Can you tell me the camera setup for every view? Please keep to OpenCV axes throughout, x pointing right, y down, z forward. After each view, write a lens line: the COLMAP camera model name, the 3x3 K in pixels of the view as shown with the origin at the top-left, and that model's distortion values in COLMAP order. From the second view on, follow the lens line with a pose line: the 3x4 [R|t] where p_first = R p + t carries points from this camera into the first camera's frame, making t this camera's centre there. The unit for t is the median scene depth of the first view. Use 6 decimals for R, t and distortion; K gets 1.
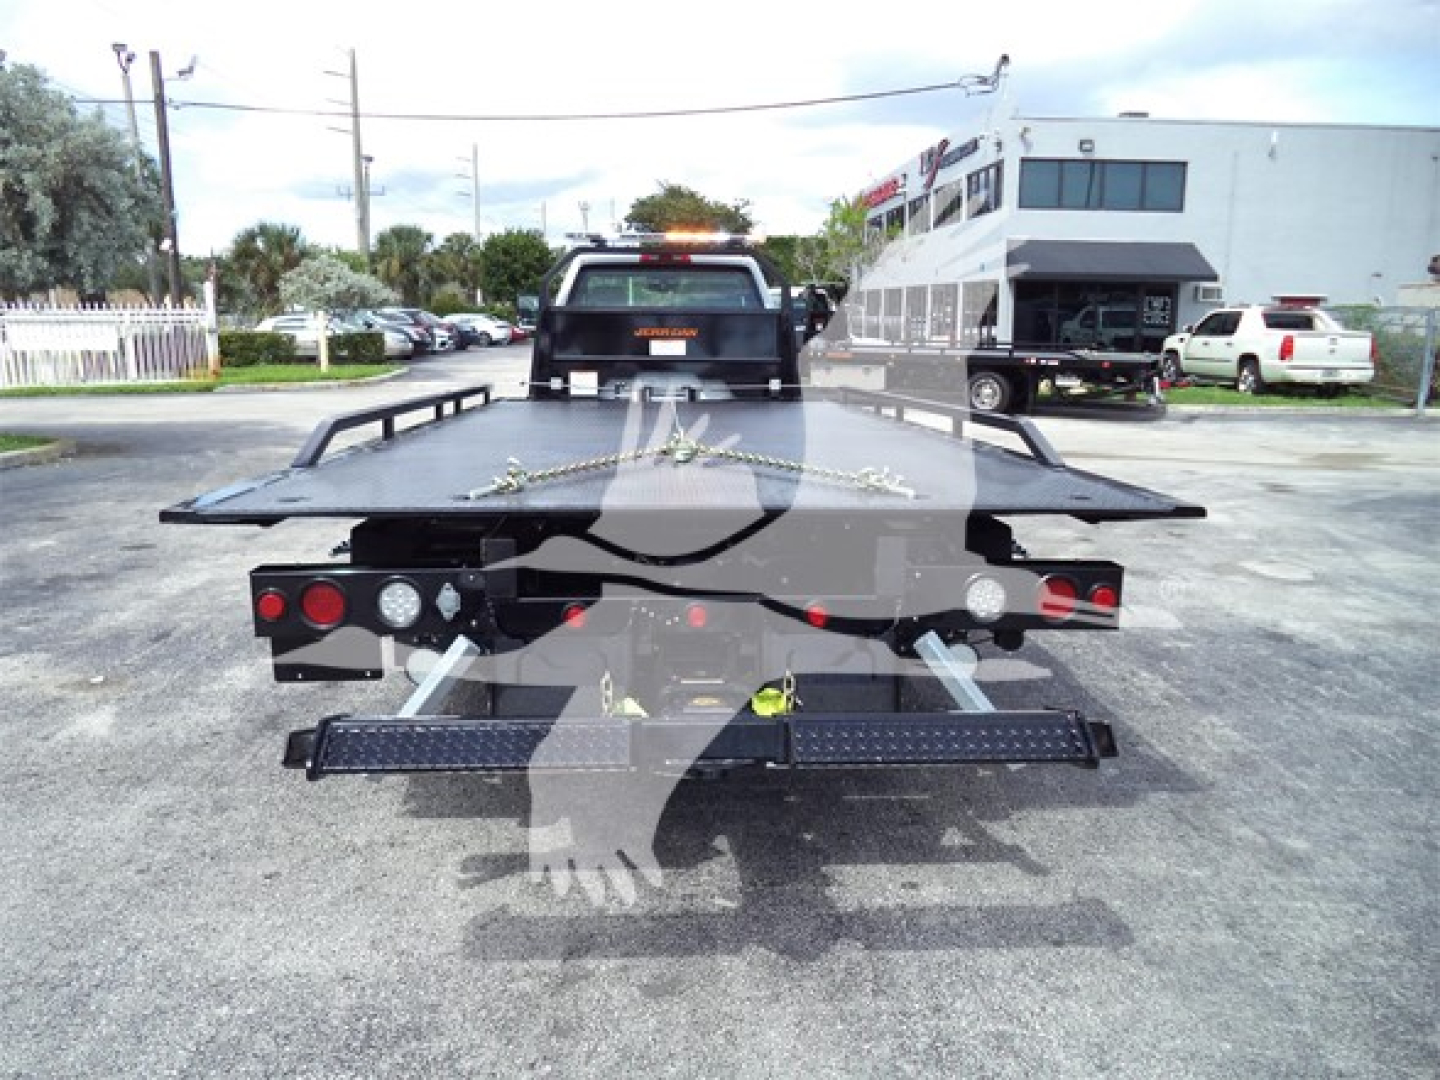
lens RADIAL K [[1185.1, 0, 724.3], [0, 1185.1, 537.0], [0, 0, 1]] dist [-0.023487, 0.001241]
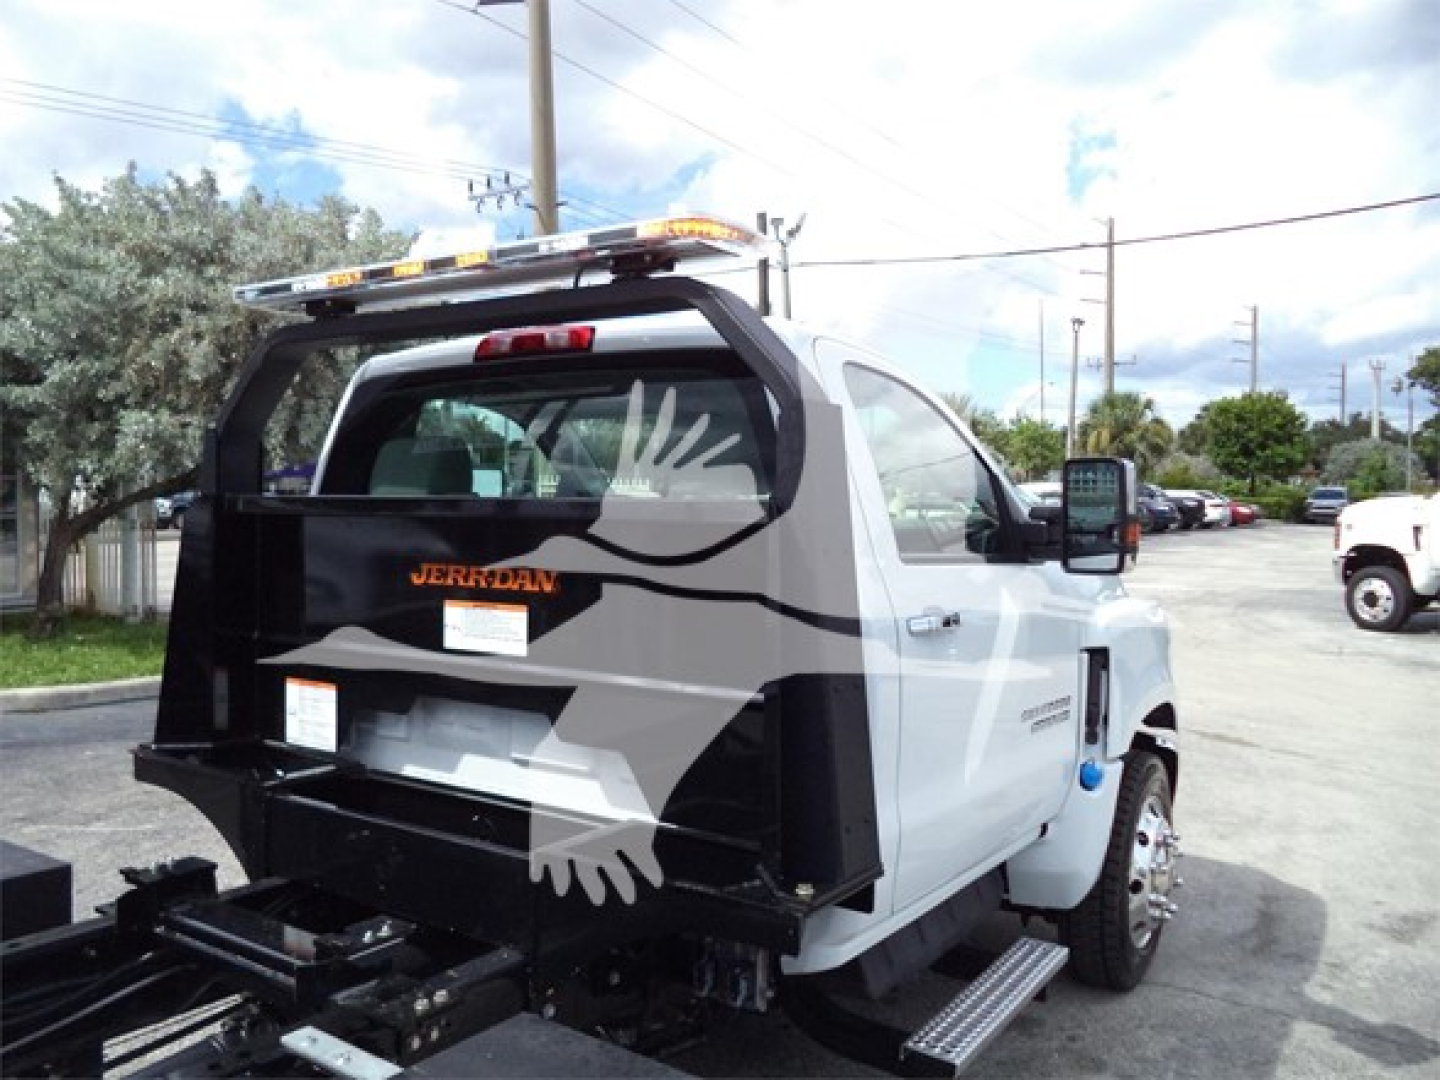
lens RADIAL K [[1185.1, 0, 724.3], [0, 1185.1, 537.0], [0, 0, 1]] dist [-0.023487, 0.001241]
pose [[0.800117, 0.027893, -0.599195, 0.068155], [-0.114202, 0.987731, -0.106517, -0.058771], [0.588872, 0.153656, 0.793486, 0.294592]]
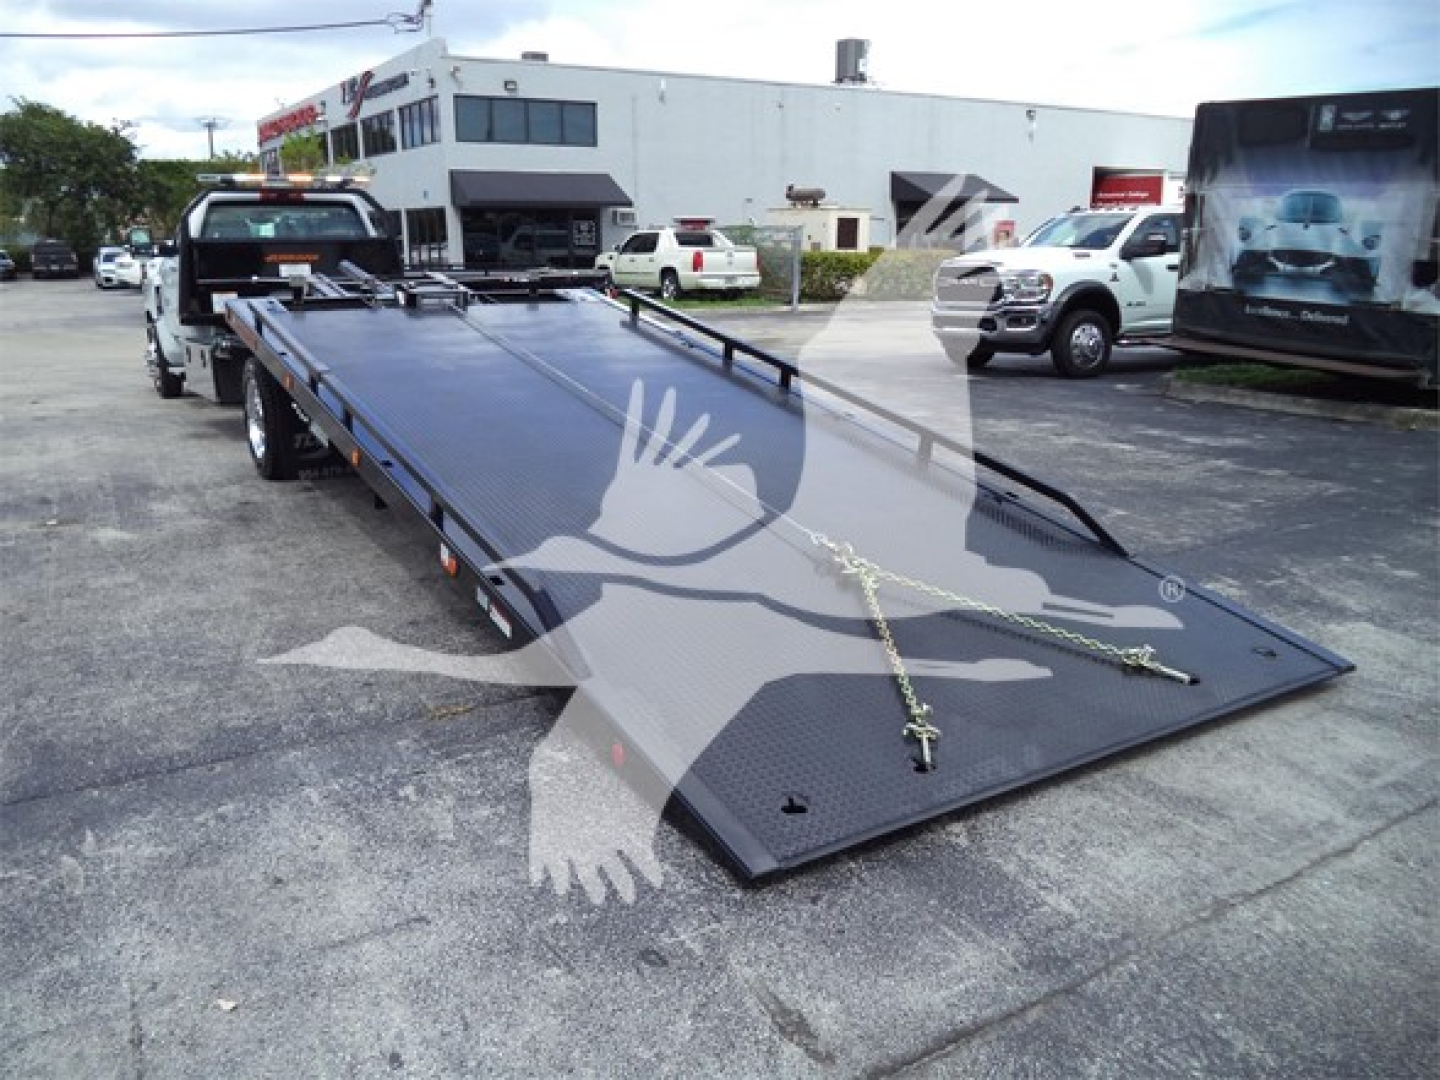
lens RADIAL K [[1185.1, 0, 724.3], [0, 1185.1, 537.0], [0, 0, 1]] dist [-0.023487, 0.001241]
pose [[0.878645, -0.131849, 0.458910, -0.094964], [0.103671, 0.990870, 0.086195, 0.020131], [-0.466085, -0.028160, 0.884292, -0.109828]]
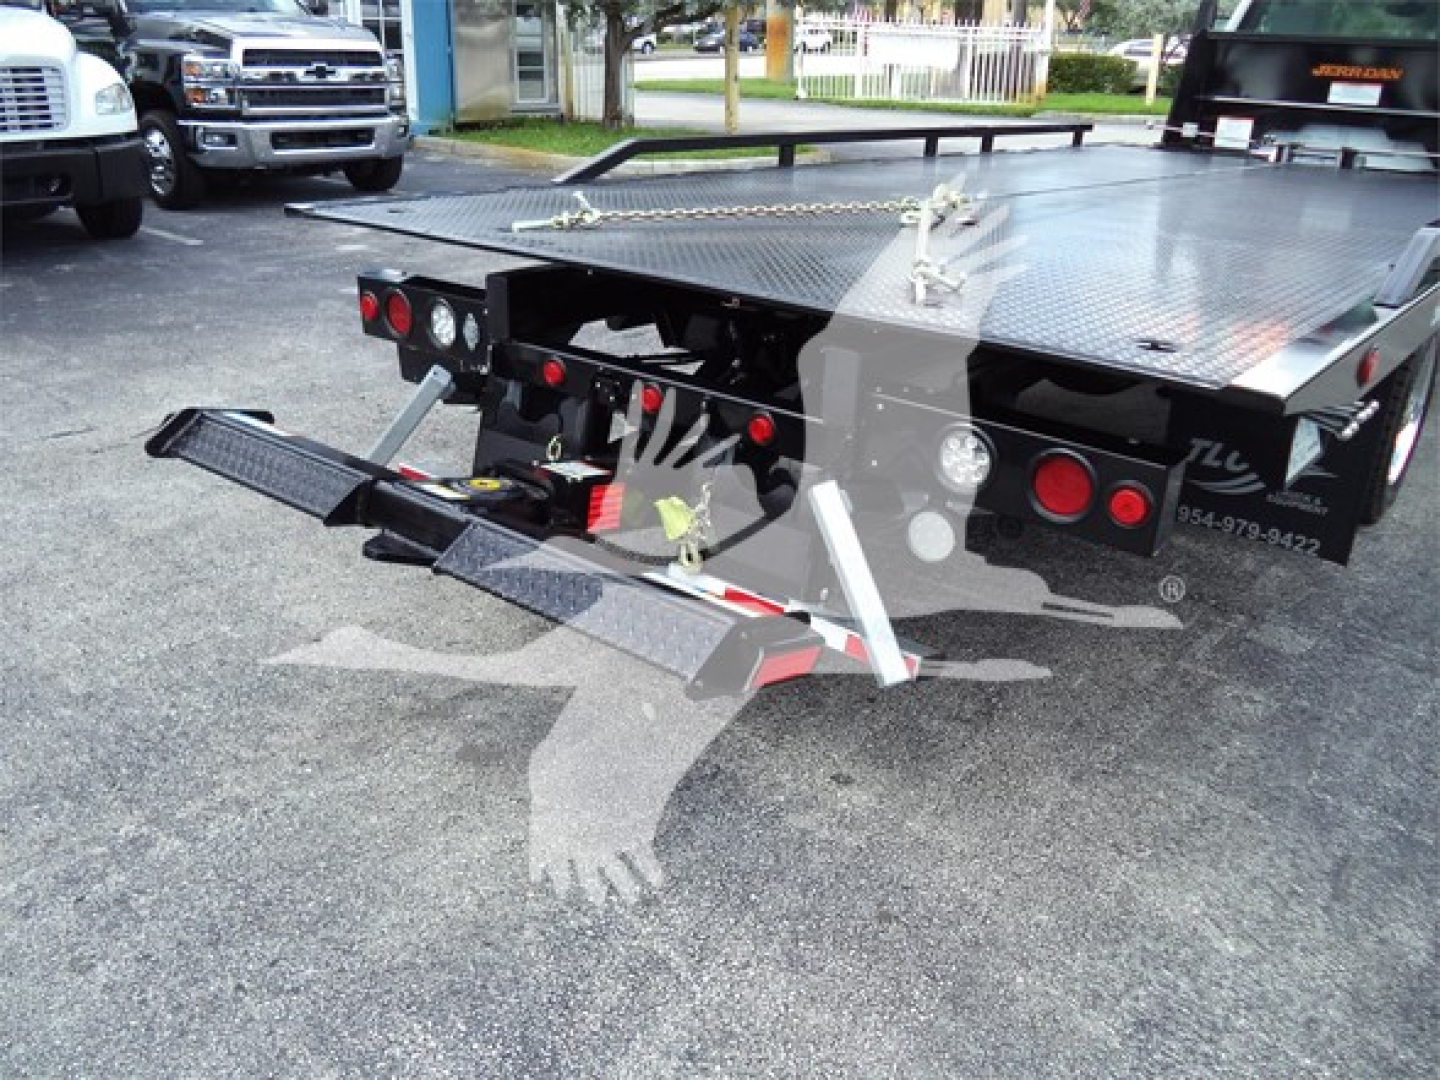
lens RADIAL K [[1140.0, 0, 724.3], [0, 1140.0, 544.4], [0, 0, 1]] dist [-0.002393, 0.002586]
pose [[0.747172, 0.294533, -0.595805, 0.066803], [-0.150493, 0.948137, 0.279980, -0.009340], [0.647368, -0.119529, 0.752747, 0.045973]]
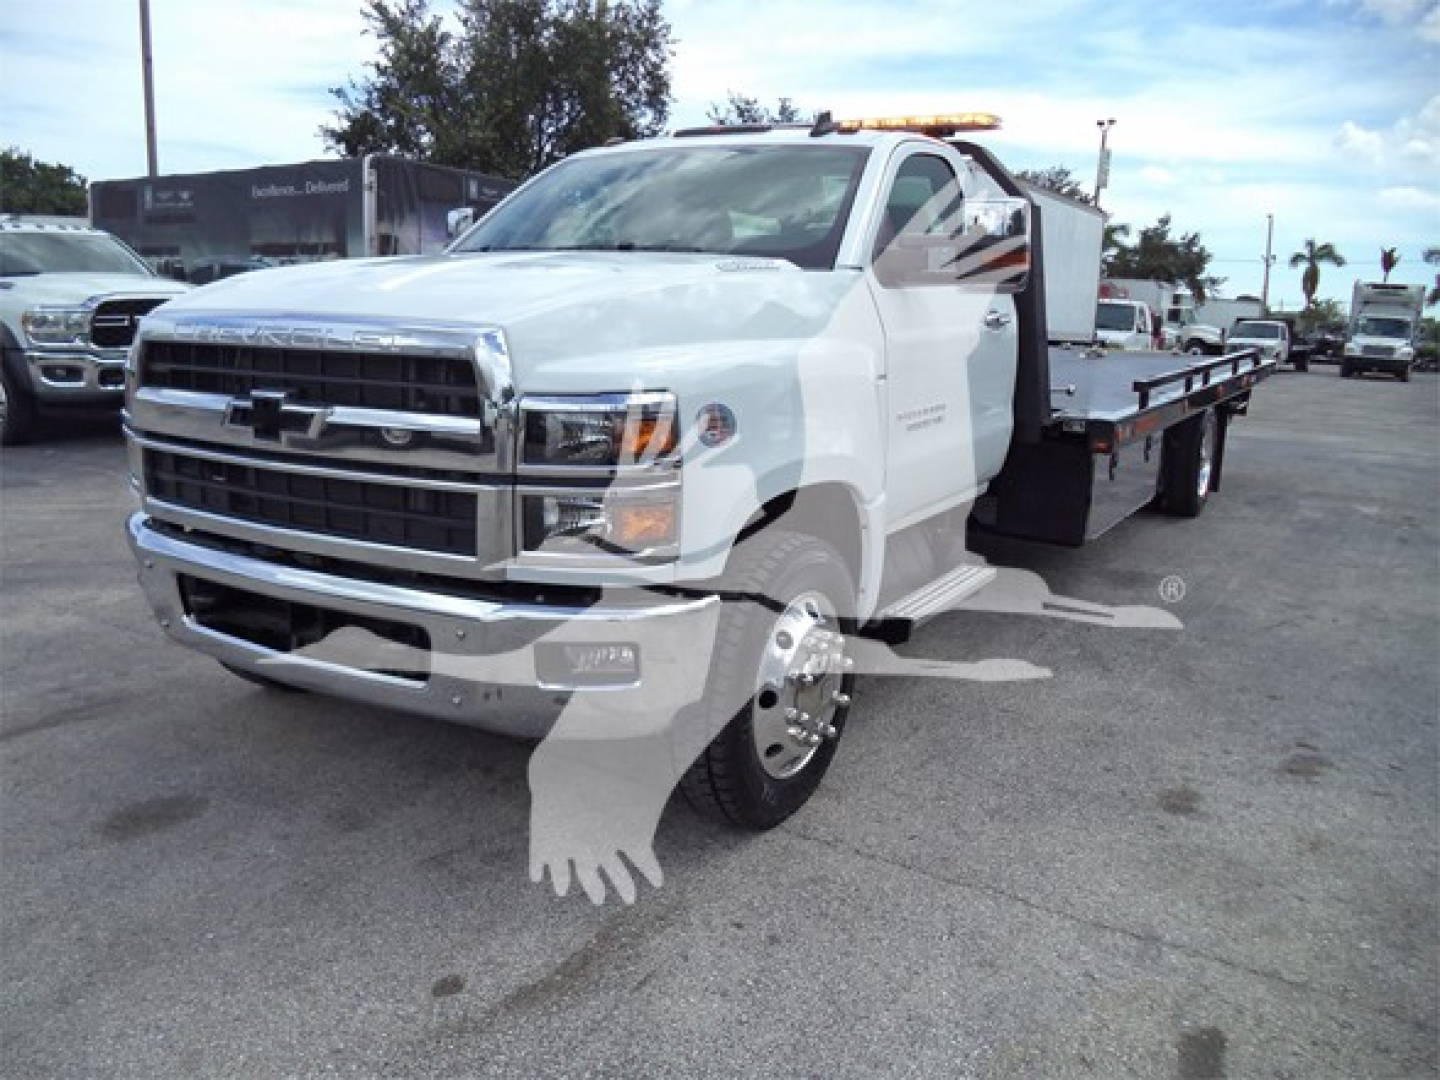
lens RADIAL K [[1142.0, 0, 720.0], [0, 1142.0, 540.0], [0, 0, 1]] dist [-0.051777, 0.000400]
pose [[-0.810963, -0.165434, 0.561223, -0.131424], [0.056605, 0.932513, 0.356674, -0.097341], [-0.582353, 0.321017, -0.746869, 0.546050]]
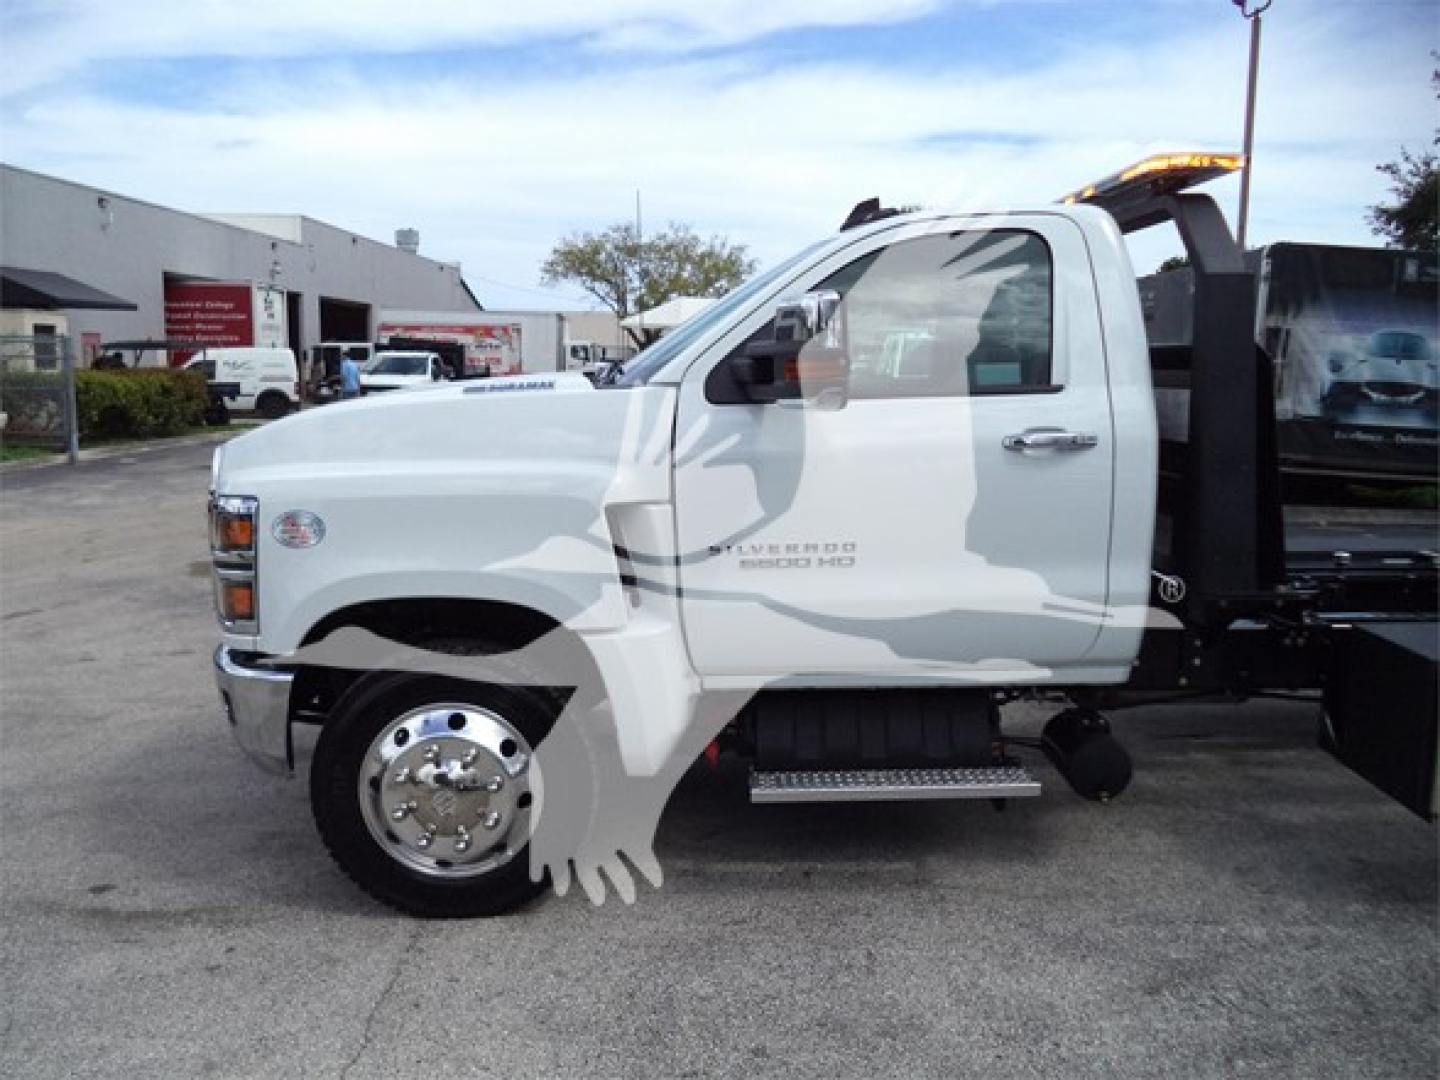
lens RADIAL K [[1182.8, 0, 717.6], [0, 1182.8, 543.8], [0, 0, 1]] dist [-0.053124, 0.003592]
pose [[0.053034, -0.165707, 0.984748, -0.193855], [0.174186, 0.972553, 0.154274, -0.080139], [-0.983284, 0.163347, 0.080442, 0.410207]]
